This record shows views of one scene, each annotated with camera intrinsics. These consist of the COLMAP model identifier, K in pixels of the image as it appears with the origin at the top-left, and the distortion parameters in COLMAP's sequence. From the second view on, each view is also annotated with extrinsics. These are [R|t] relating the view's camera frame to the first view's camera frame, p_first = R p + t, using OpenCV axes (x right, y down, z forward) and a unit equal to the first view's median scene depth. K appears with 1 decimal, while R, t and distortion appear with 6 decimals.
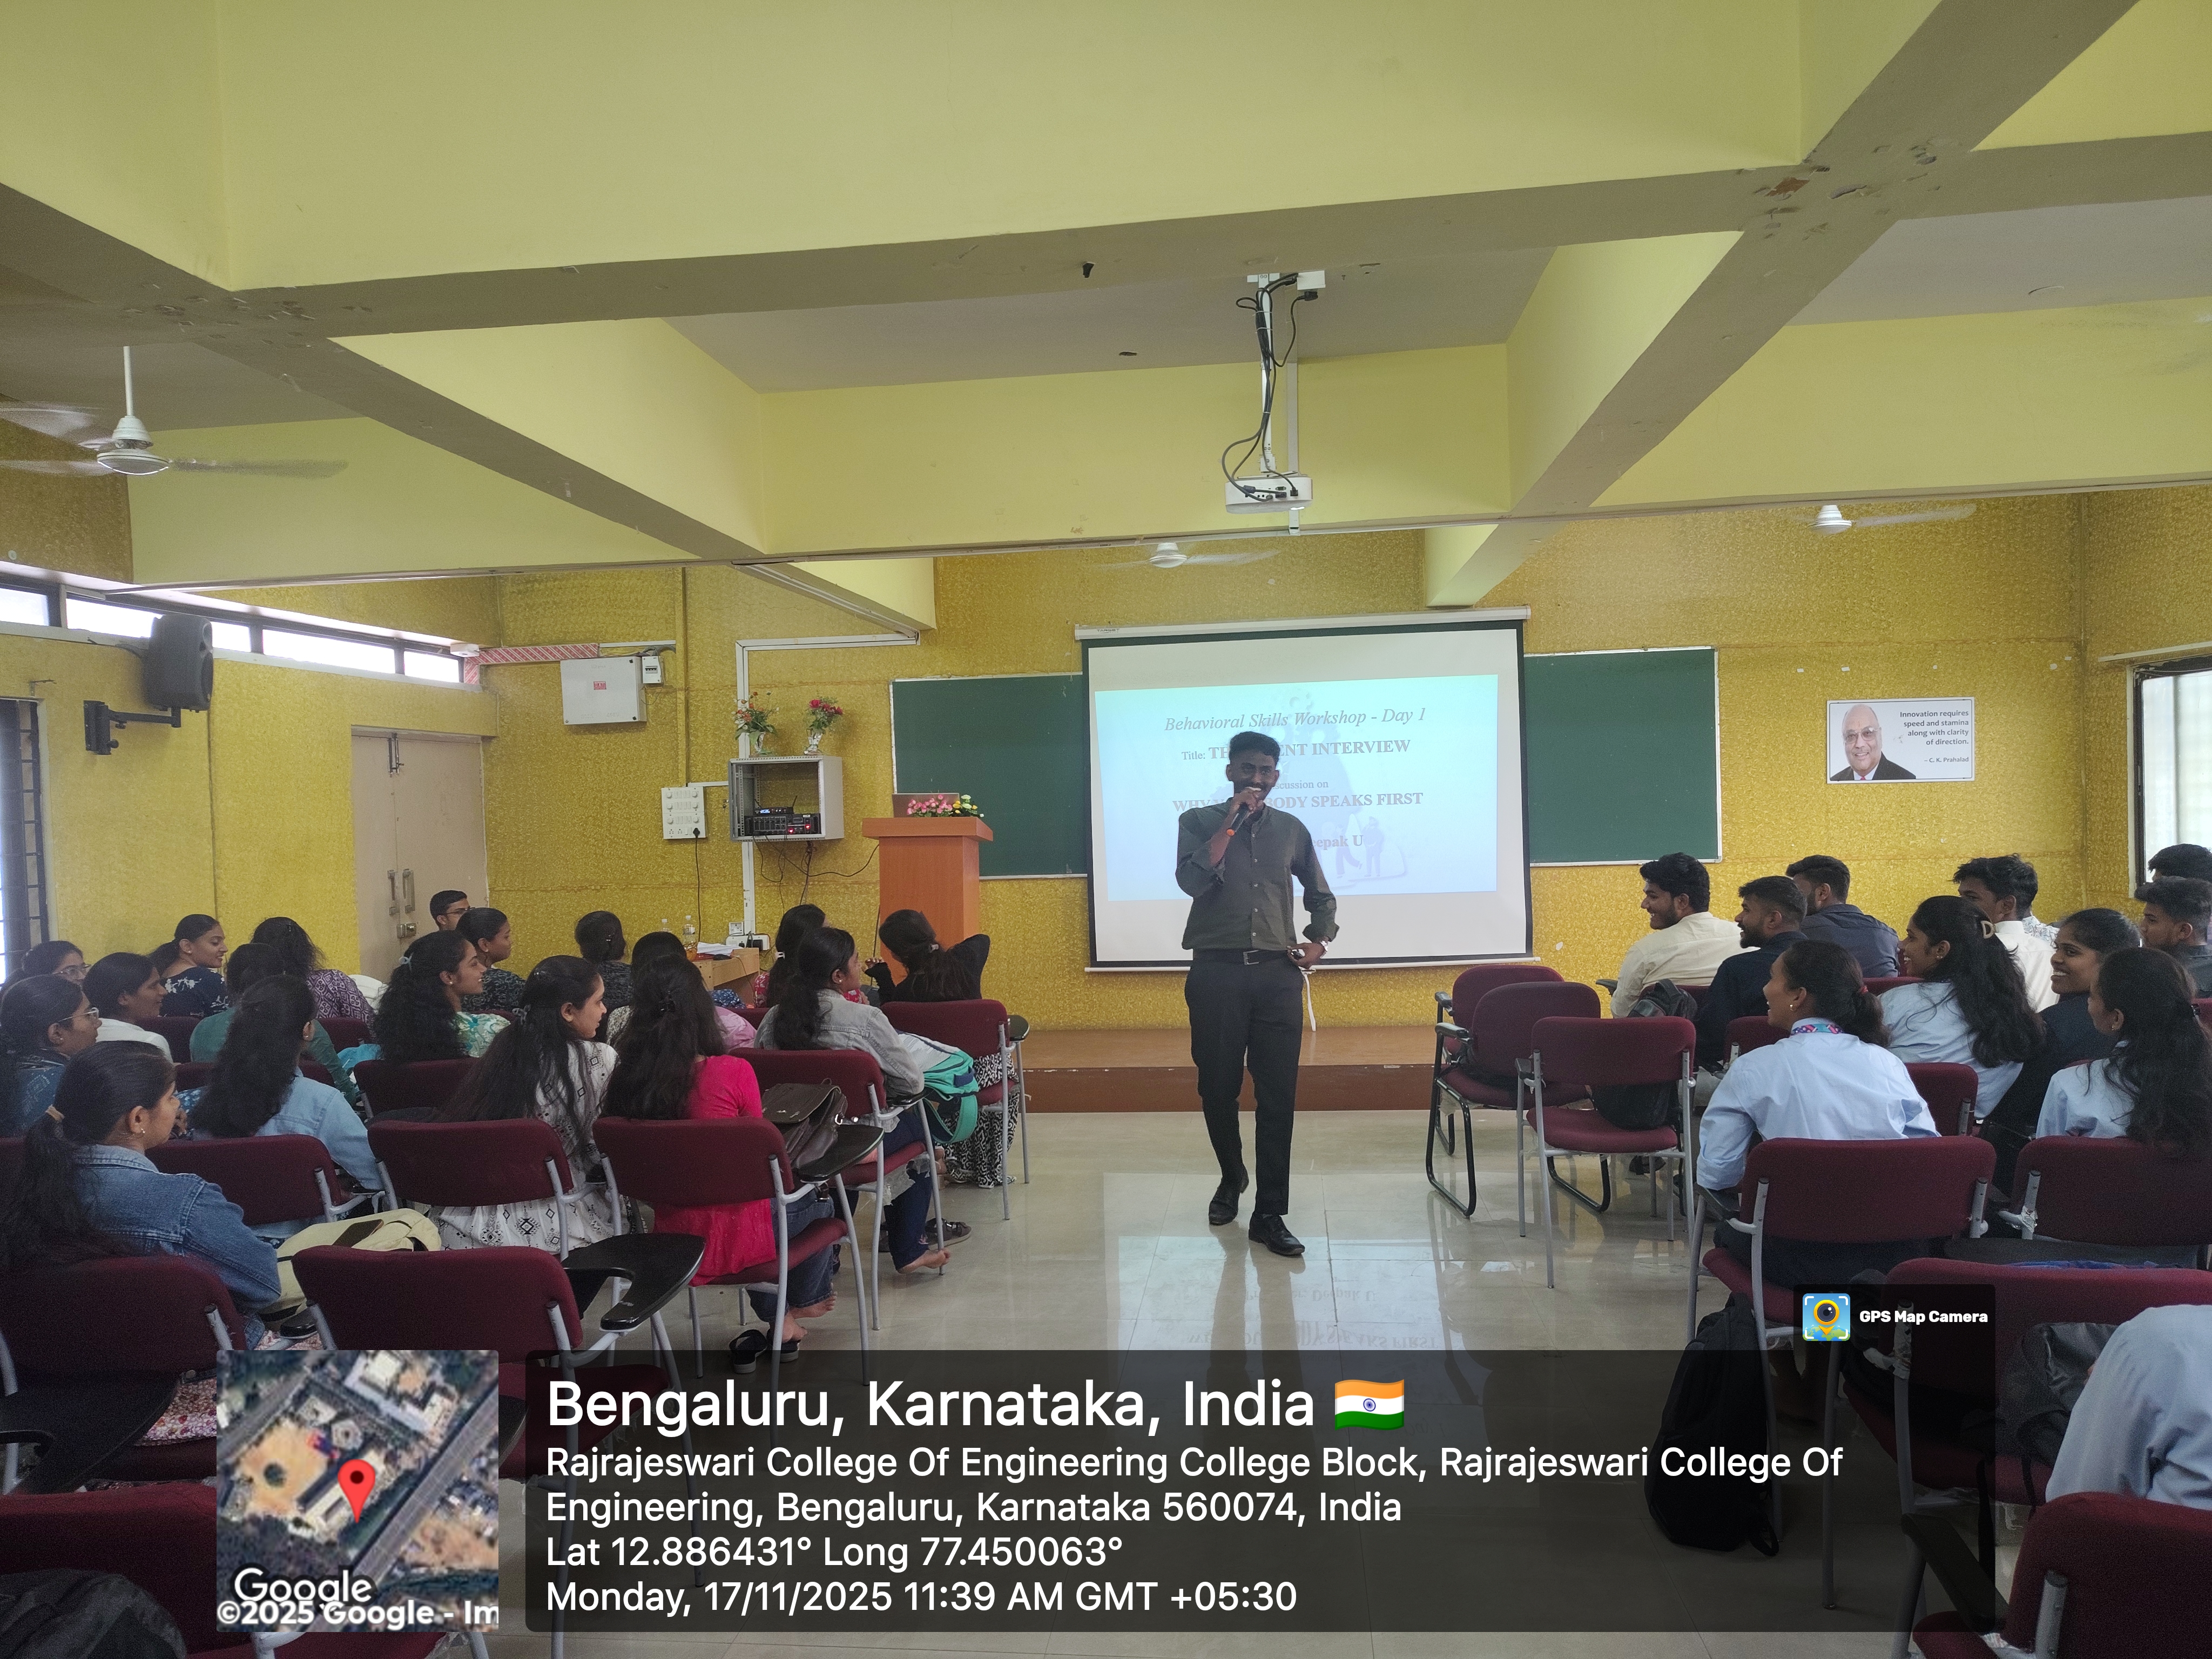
lens RADIAL K [[1538.2, 0, 1095.5], [0, 1538.2, 840.3], [0, 0, 1]] dist [0.042466, -0.043054]
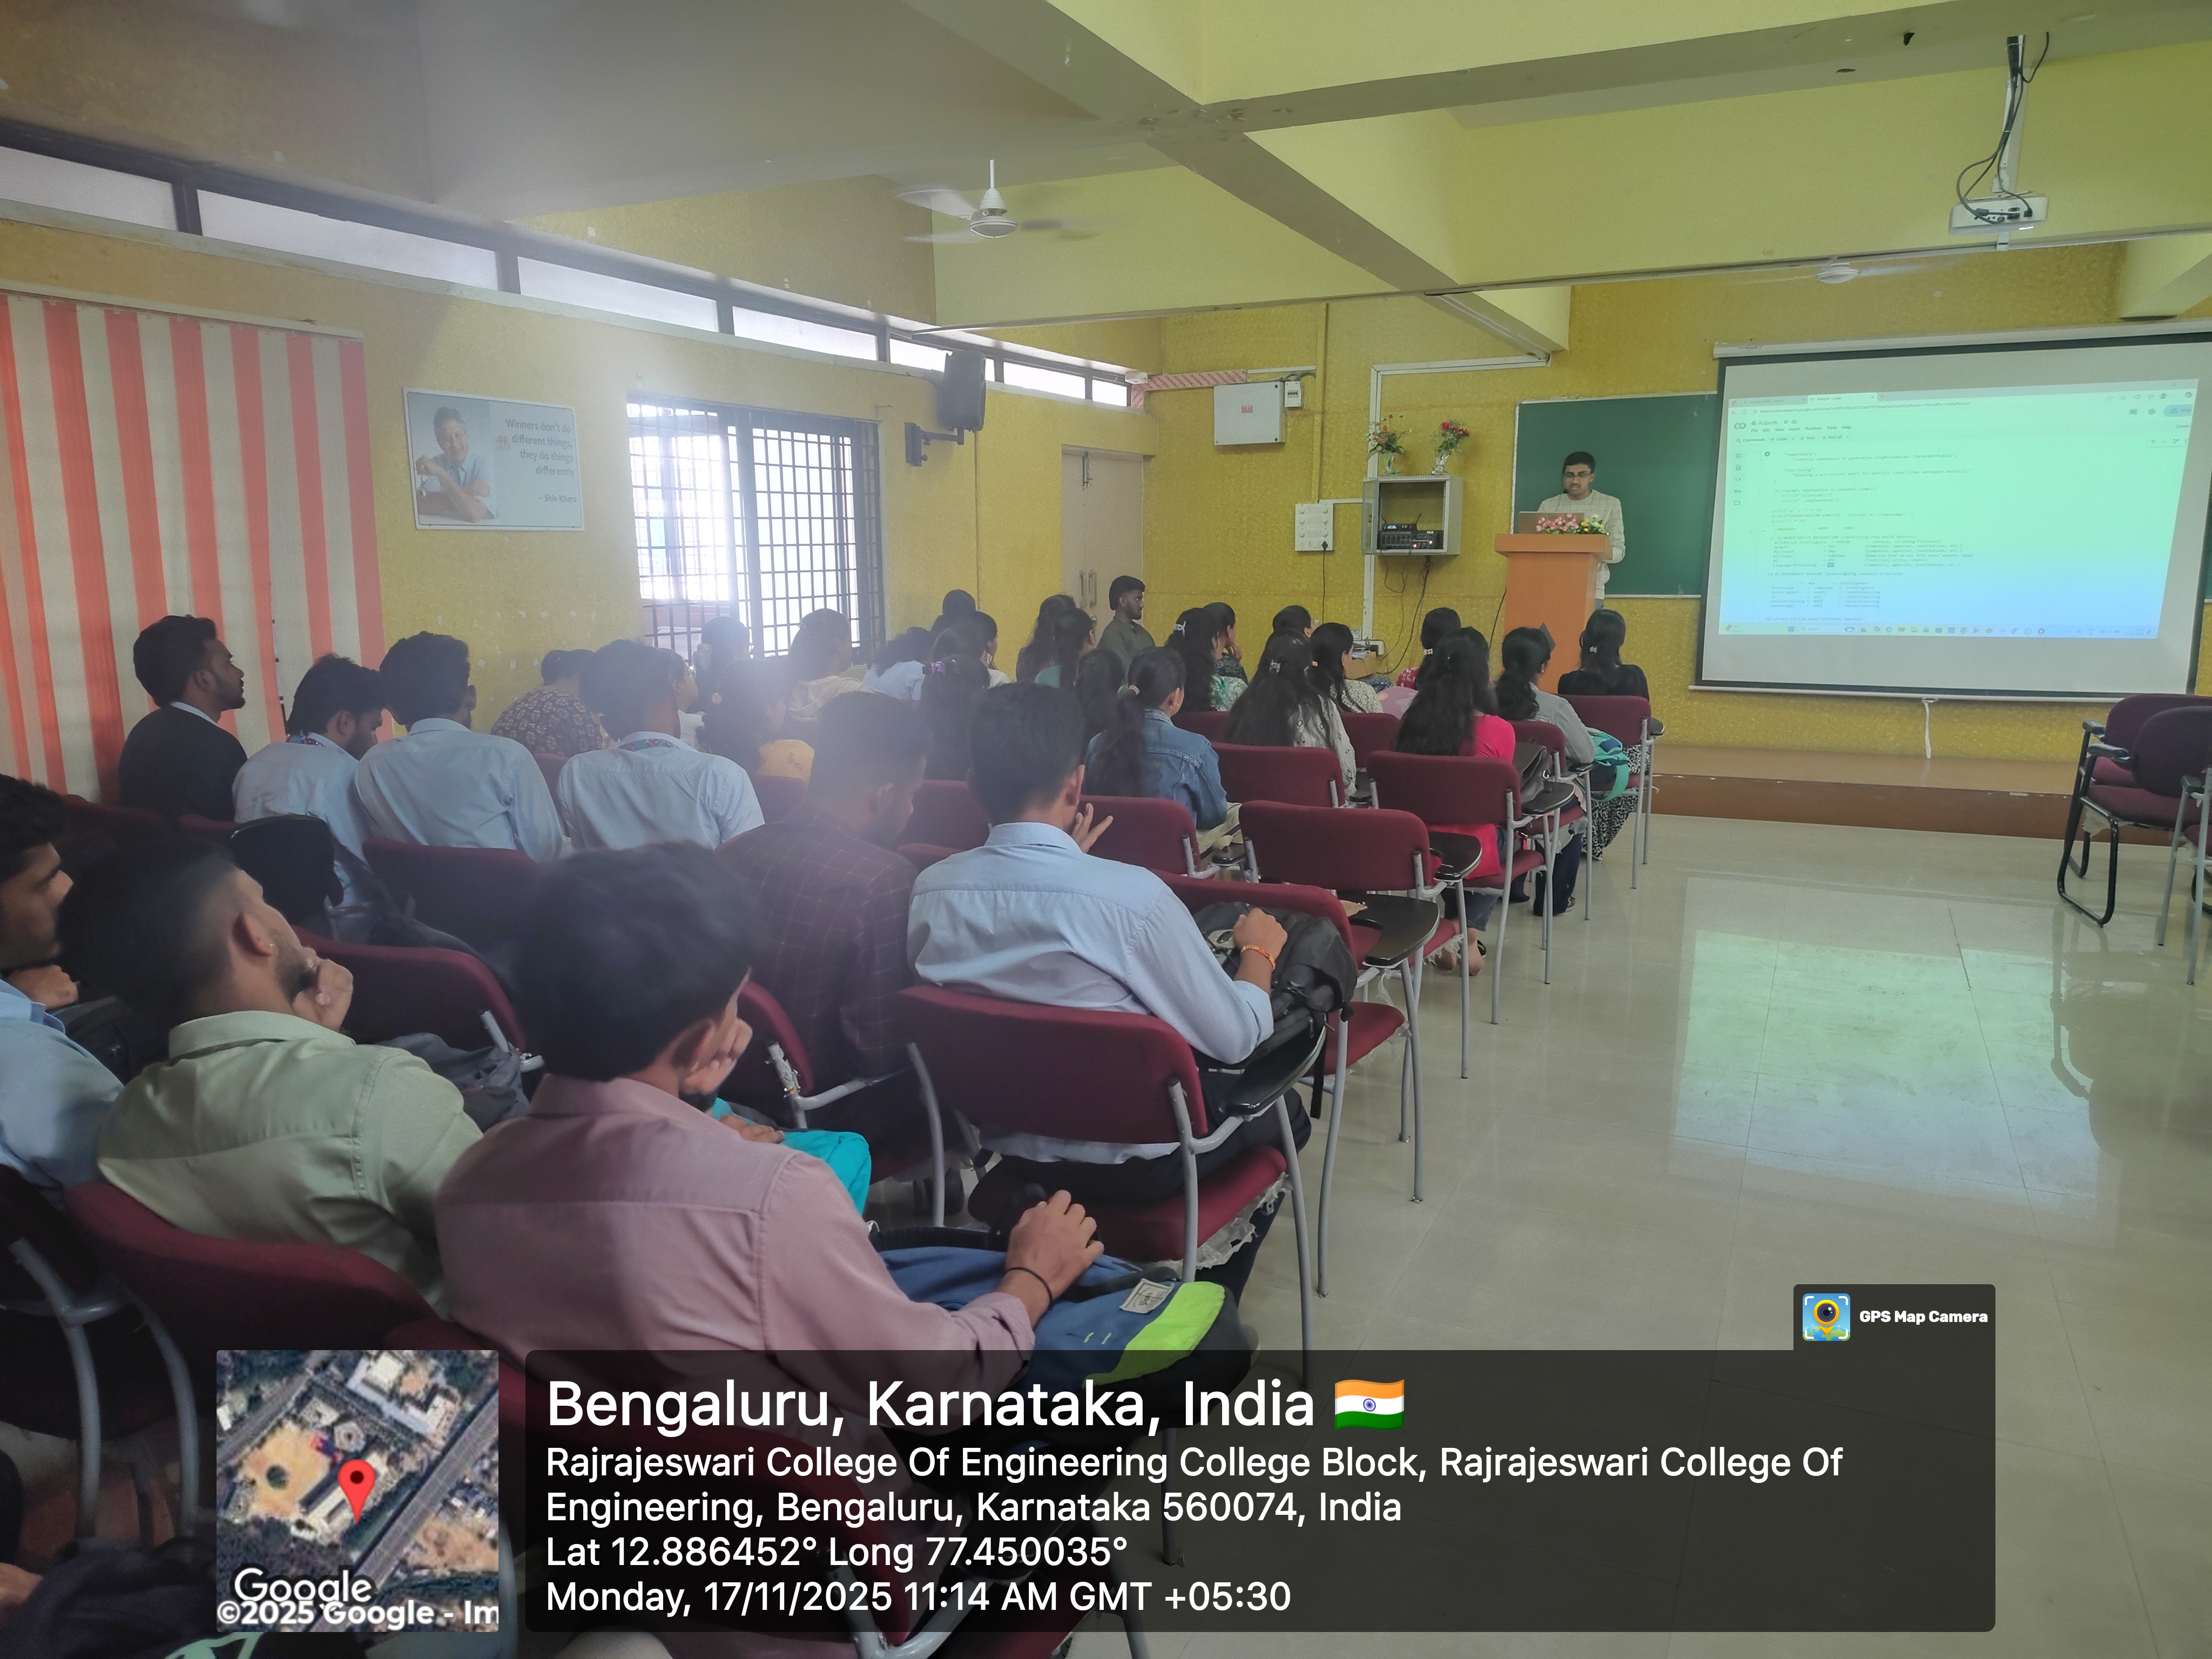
lens RADIAL K [[1538.2, 0, 1100.9], [0, 1538.2, 843.8], [0, 0, 1]] dist [0.042466, -0.043054]
pose [[0.948639, 0.084993, -0.304731, -0.057272], [-0.030736, 0.983440, 0.178611, 0.013074], [0.314865, -0.160071, 0.935541, -0.129217]]
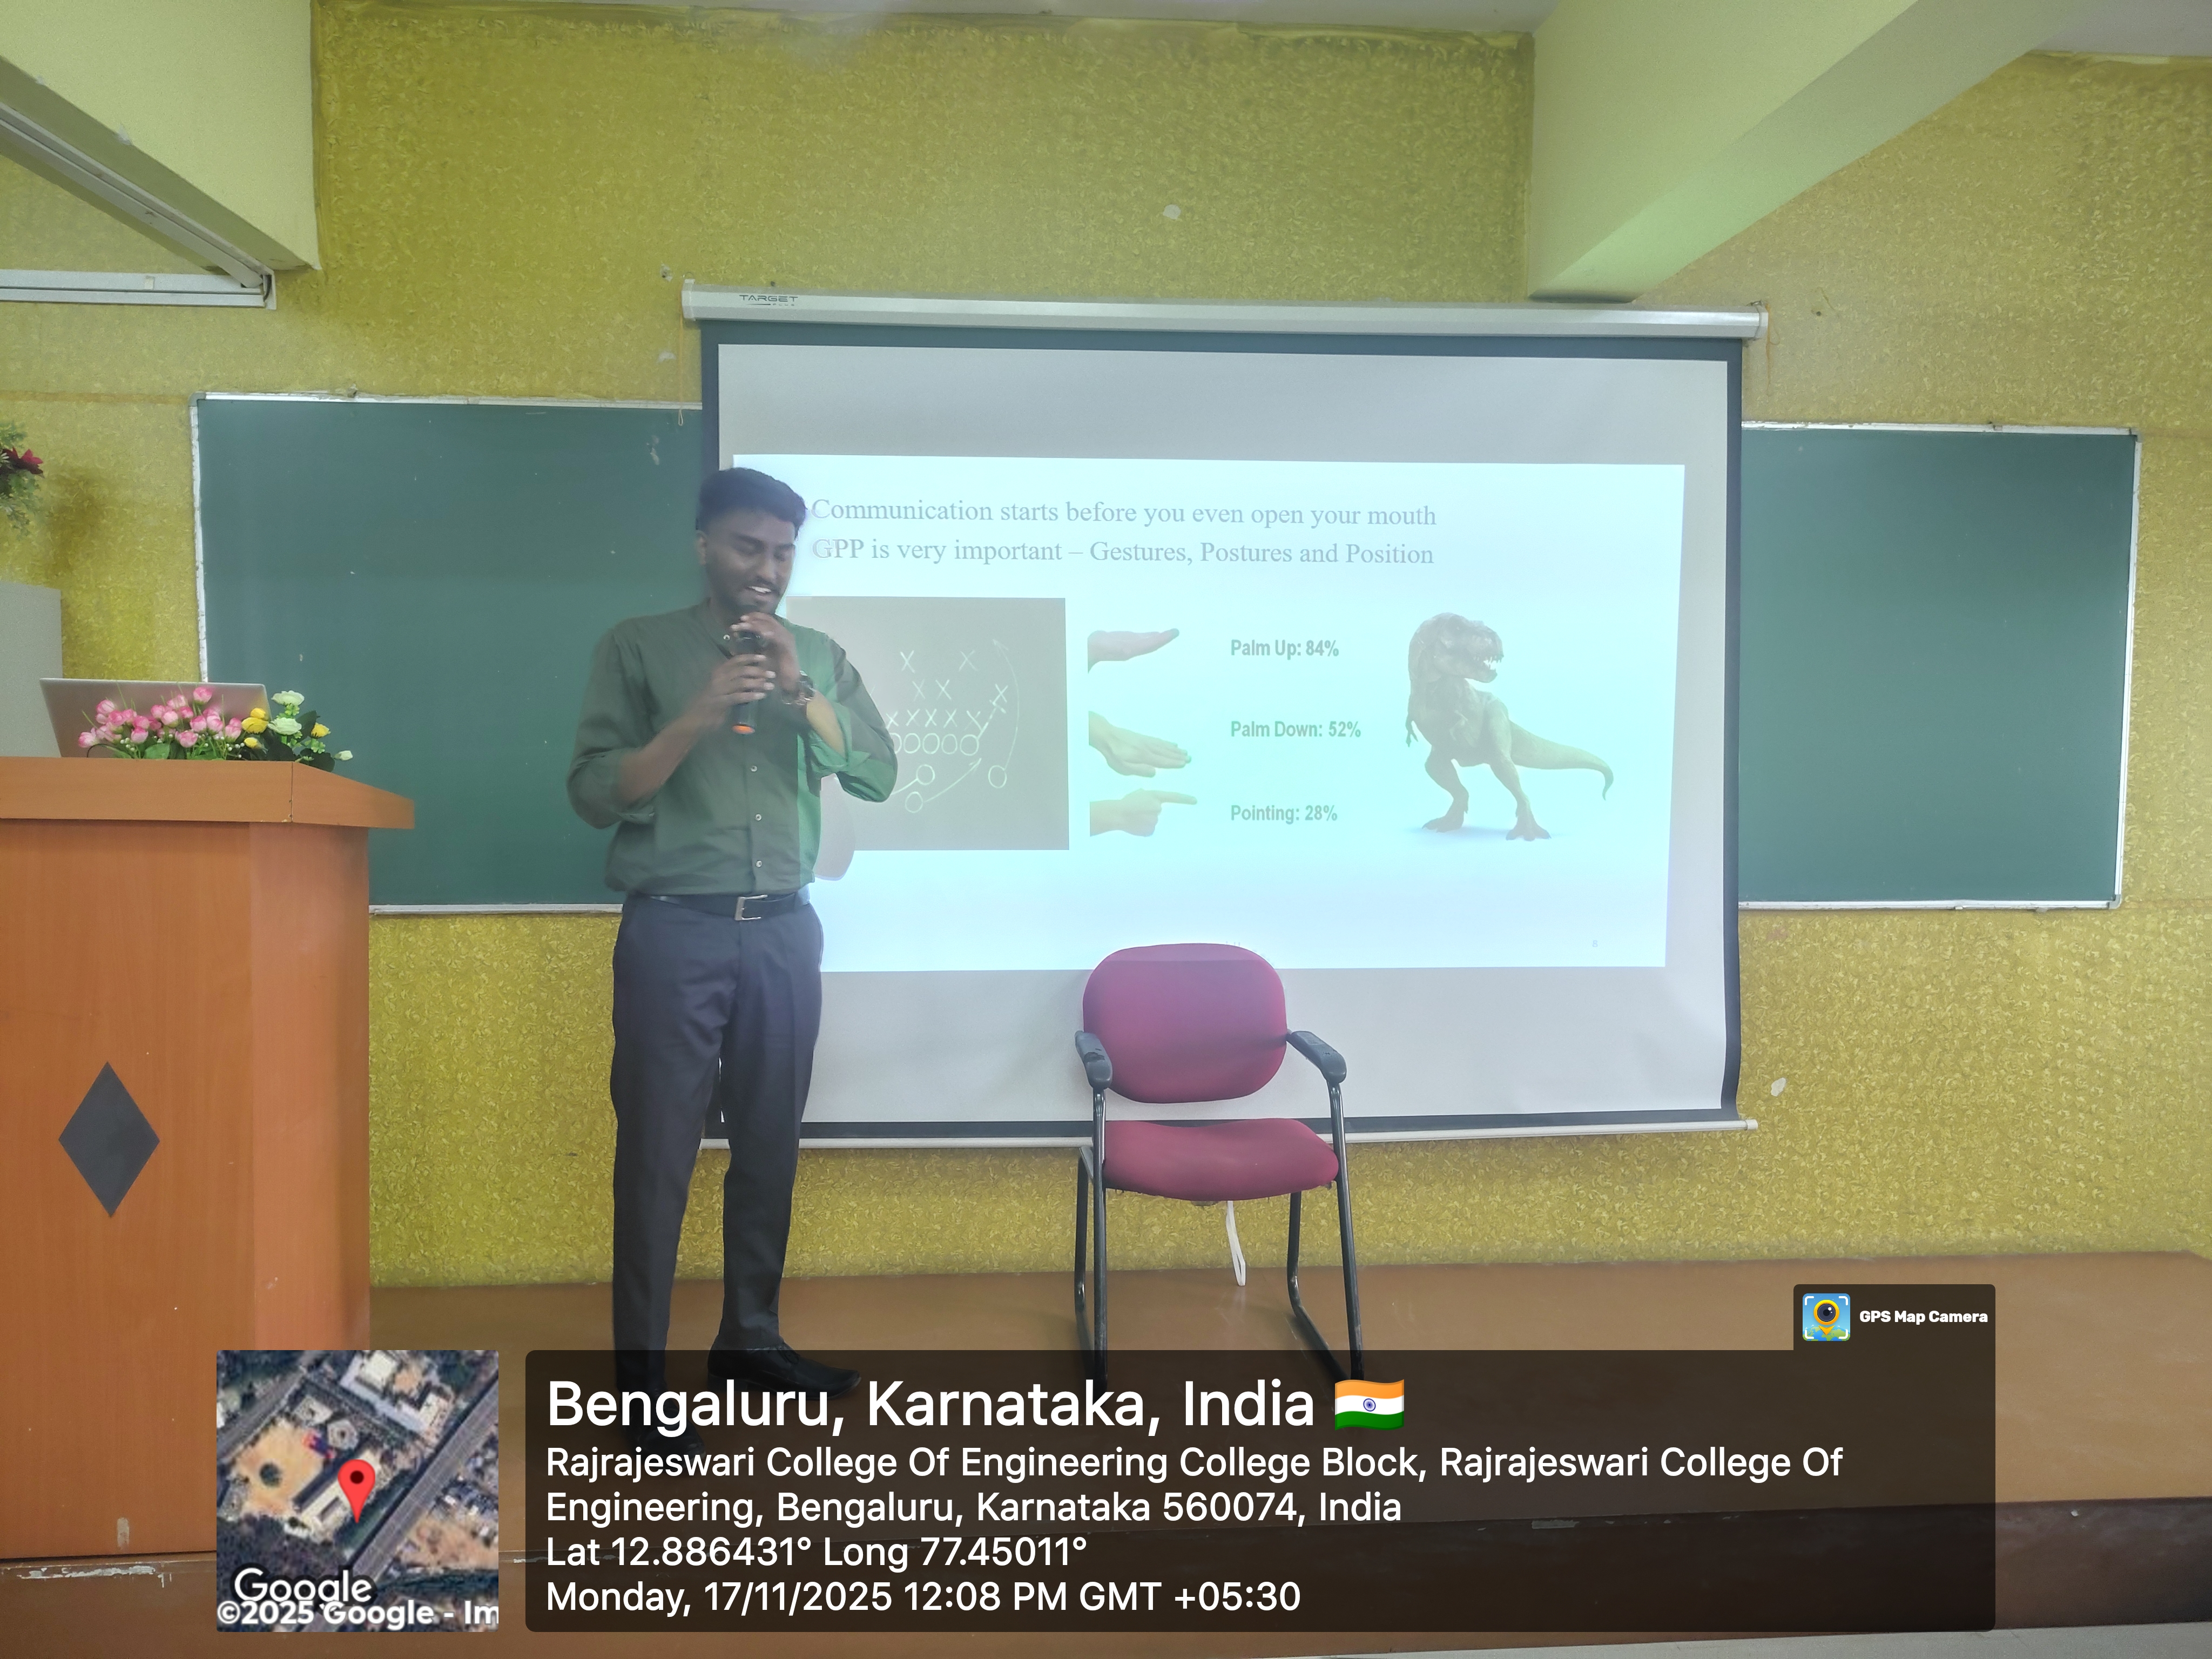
lens RADIAL K [[1355.0, 0, 1064.1], [0, 1355.0, 821.5], [0, 0, 1]] dist [0.024879, -0.030064]
pose [[0.984619, 0.022857, 0.173215, 0.026097], [-0.029255, 0.998977, 0.034476, -0.015736], [-0.172250, -0.039014, 0.984280, 0.641995]]
